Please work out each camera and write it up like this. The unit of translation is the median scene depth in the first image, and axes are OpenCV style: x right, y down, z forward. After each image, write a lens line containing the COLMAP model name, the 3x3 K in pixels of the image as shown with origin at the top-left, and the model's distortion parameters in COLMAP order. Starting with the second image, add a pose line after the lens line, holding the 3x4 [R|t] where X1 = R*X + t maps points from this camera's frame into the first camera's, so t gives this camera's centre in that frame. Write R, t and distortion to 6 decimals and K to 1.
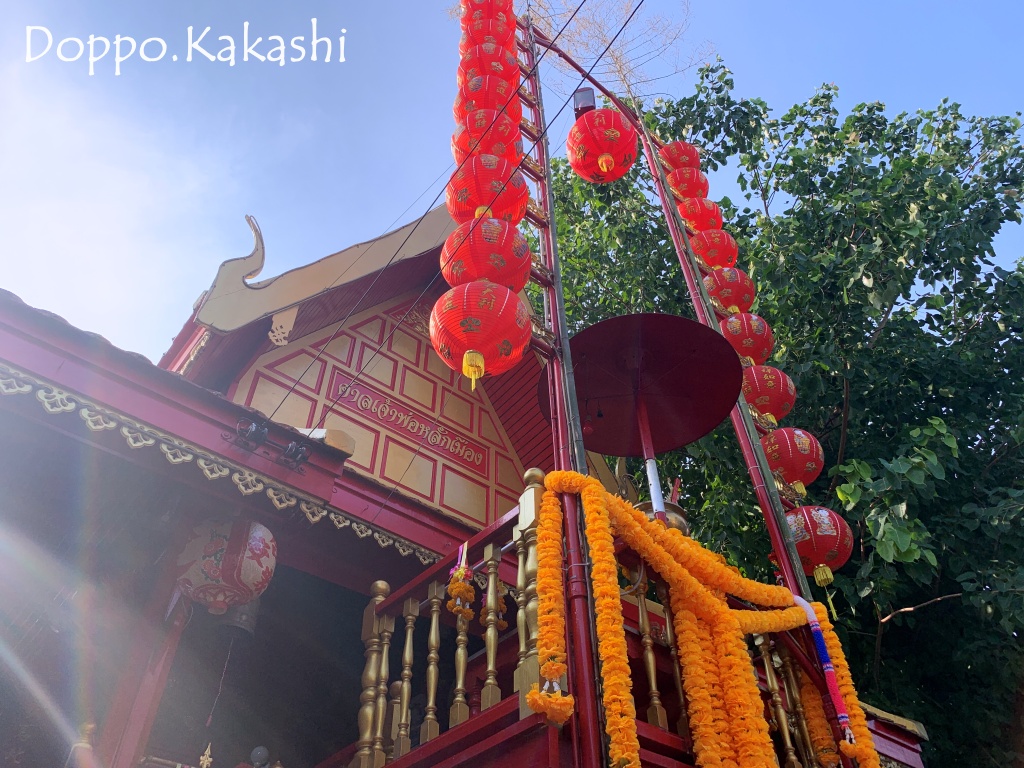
lens RADIAL K [[755.3, 0, 512.0], [0, 755.3, 384.0], [0, 0, 1]] dist [-0.001903, -0.002003]
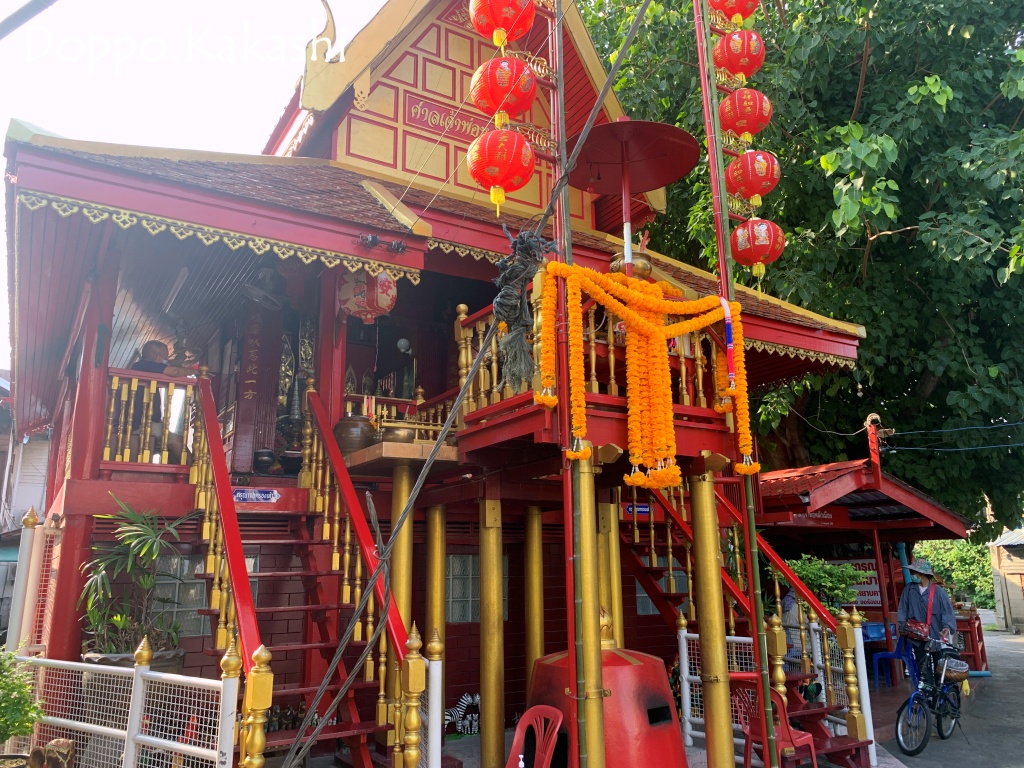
lens RADIAL K [[760.6, 0, 512.0], [0, 760.6, 384.0], [0, 0, 1]] dist [0.003934, -0.132436]
pose [[0.988819, -0.036528, -0.144580, 0.172742], [0.110645, 0.829721, 0.547102, -0.504267], [0.099976, -0.556982, 0.824485, -0.463120]]
